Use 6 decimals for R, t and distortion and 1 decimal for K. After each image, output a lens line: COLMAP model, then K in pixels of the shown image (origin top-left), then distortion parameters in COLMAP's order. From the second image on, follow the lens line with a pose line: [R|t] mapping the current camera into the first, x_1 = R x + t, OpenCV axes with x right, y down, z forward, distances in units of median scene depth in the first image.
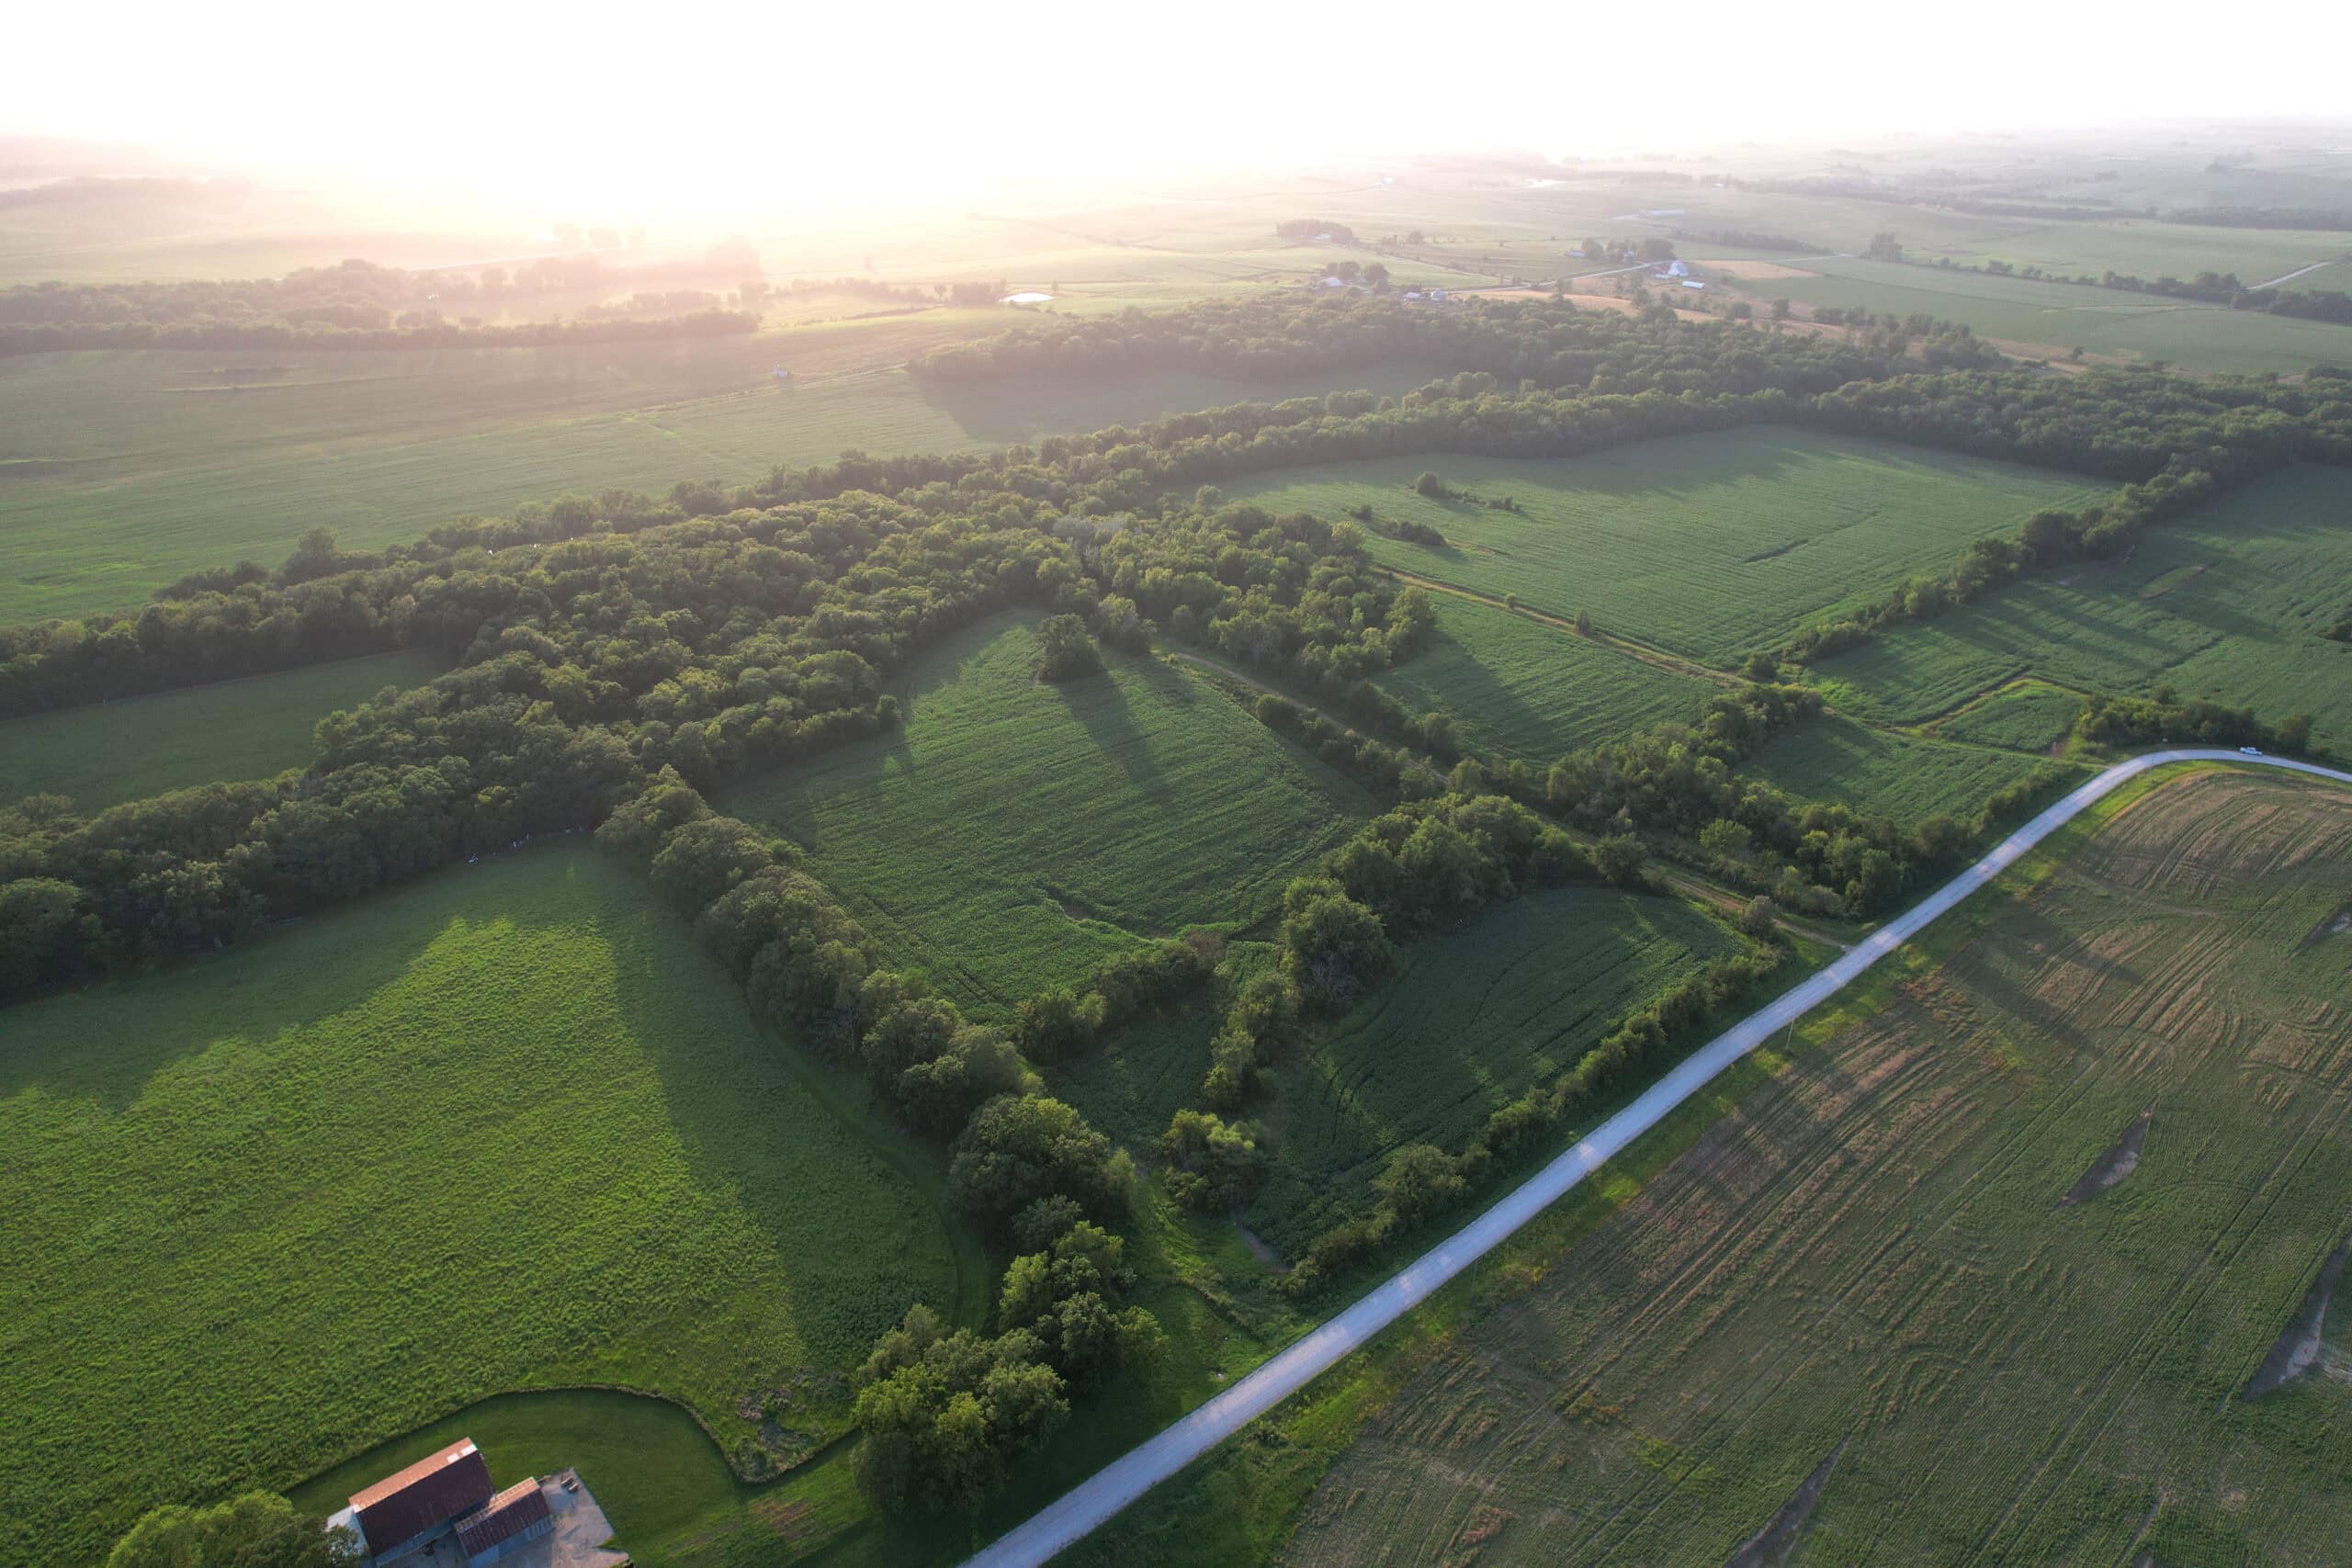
lens RADIAL K [[1525.4, 0, 1183.1], [0, 1525.4, 785.2], [0, 0, 1]] dist [-0.077300, 0.085007]
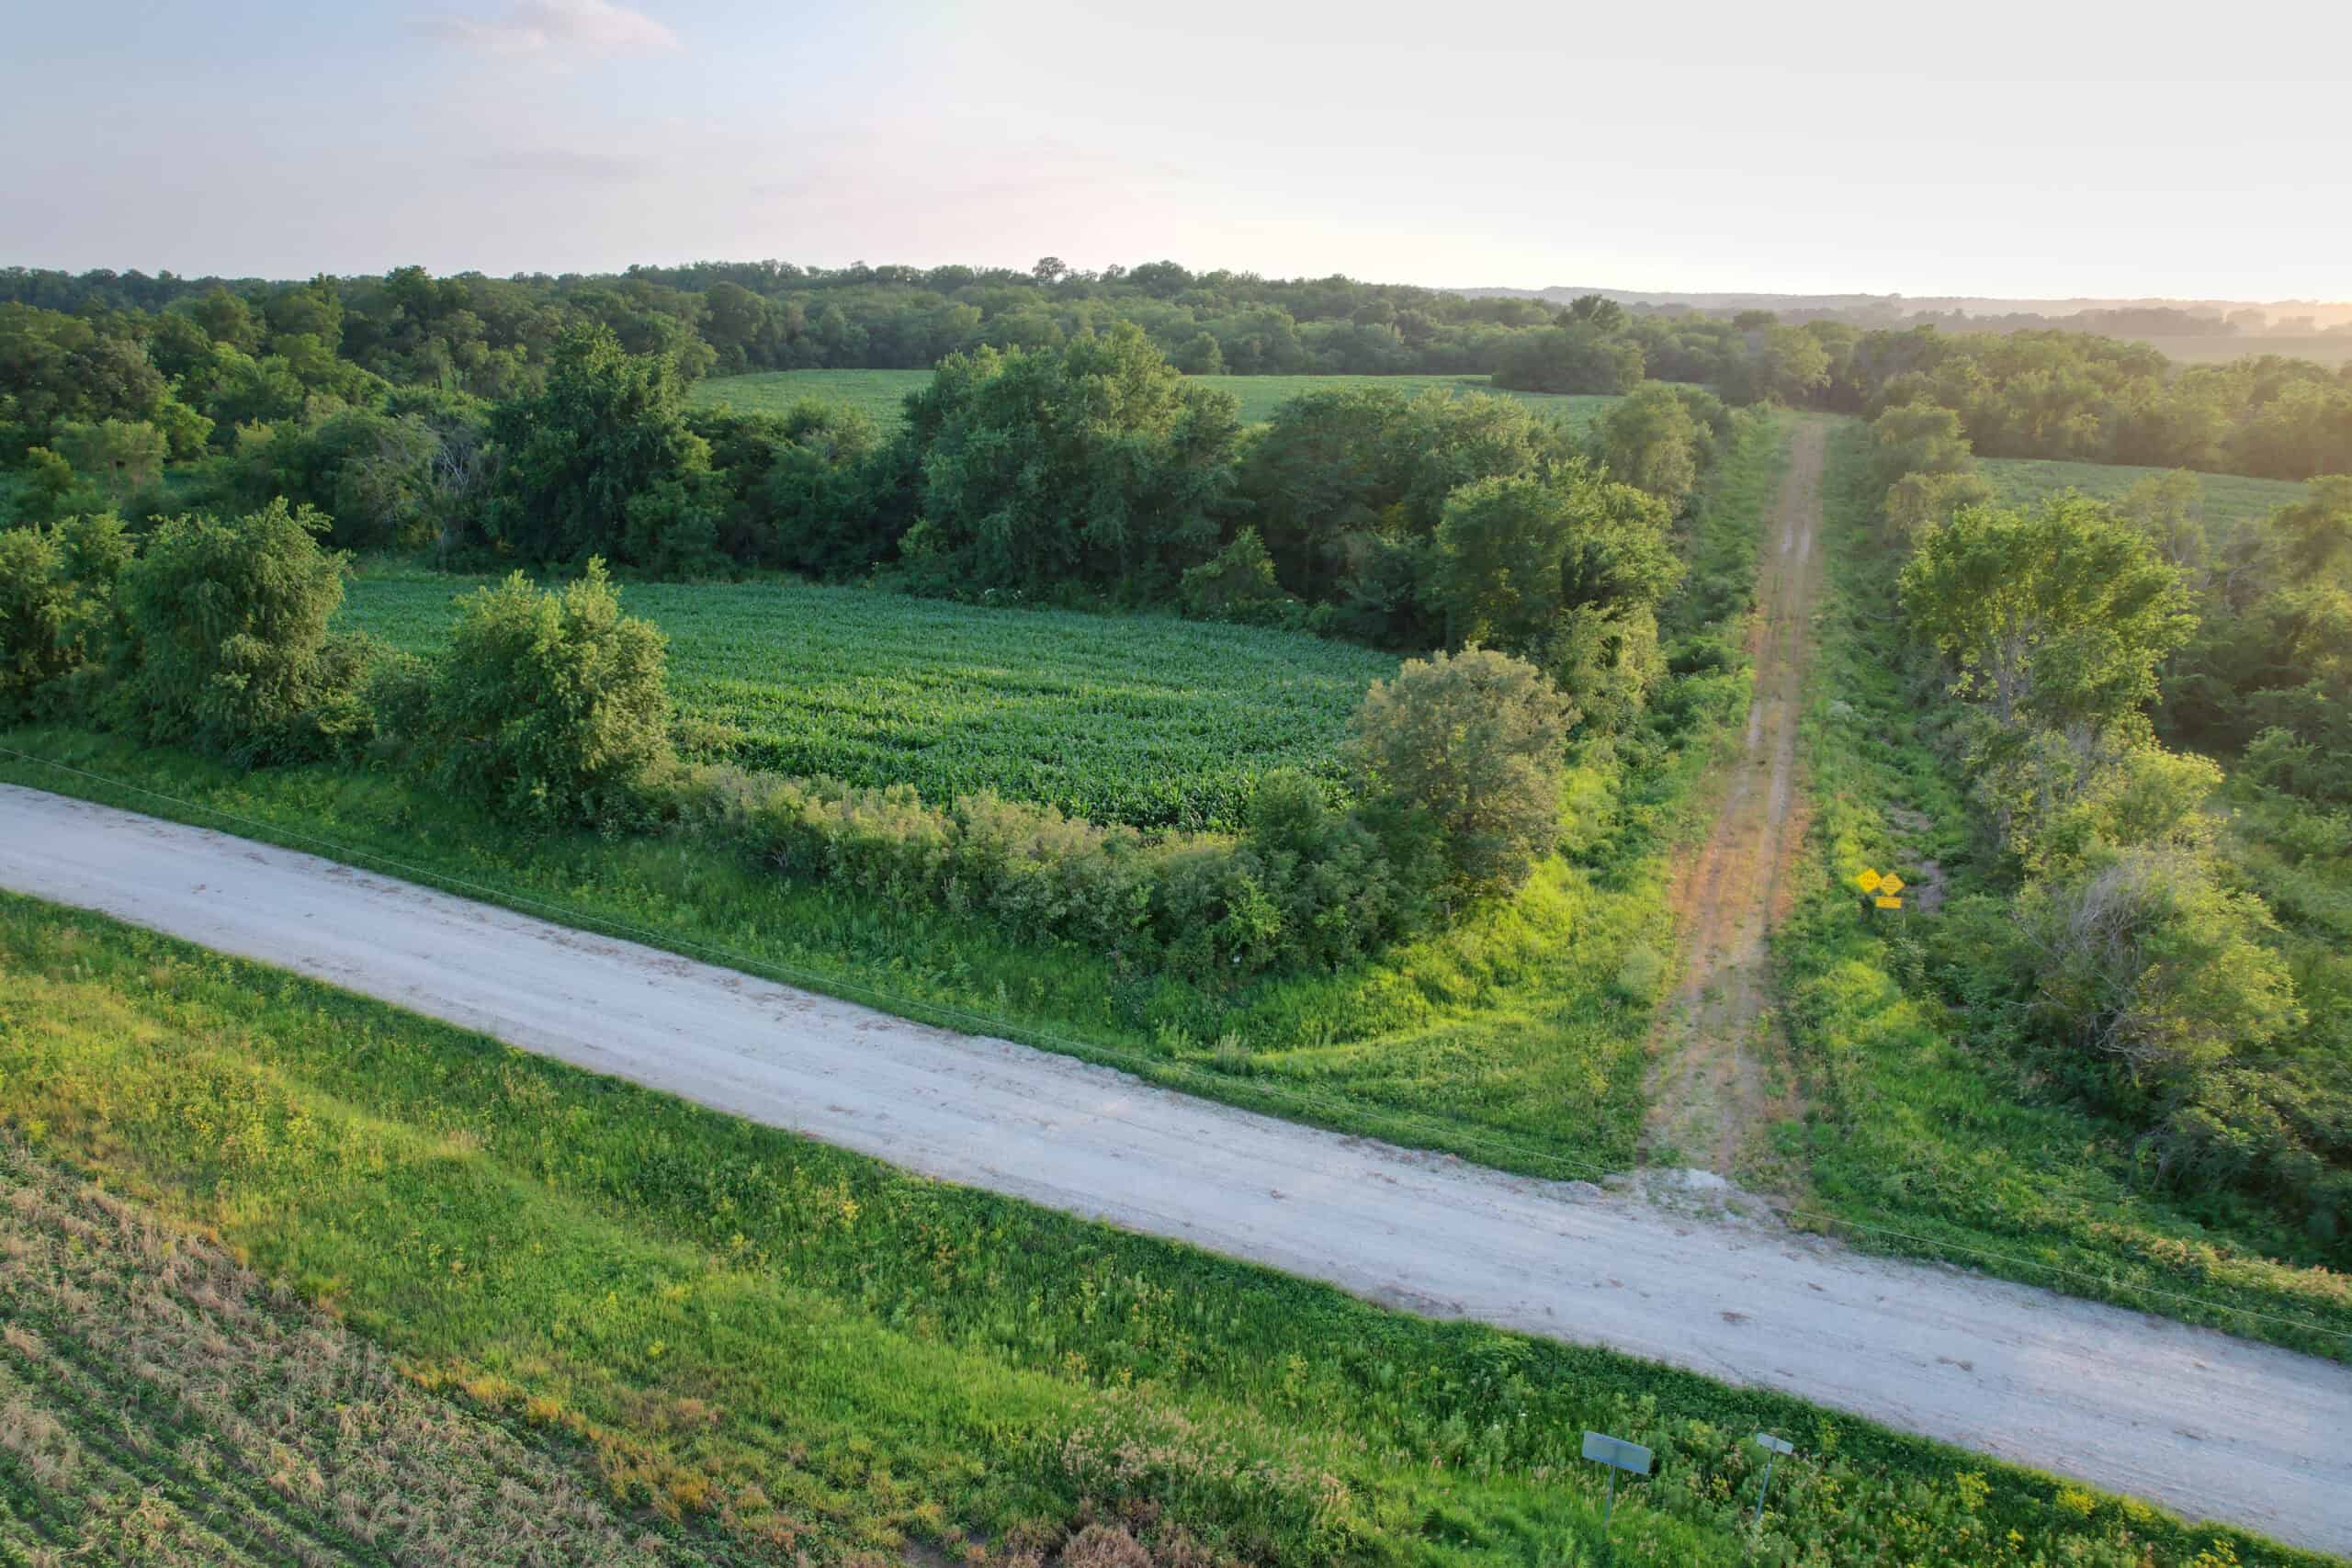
lens RADIAL K [[1525.4, 0, 1183.1], [0, 1525.4, 785.2], [0, 0, 1]] dist [-0.077300, 0.085007]
pose [[0.420853, 0.264842, -0.867607, 0.573360], [-0.381849, 0.919289, 0.095393, 0.096129], [0.822845, 0.291148, 0.488015, 1.021807]]
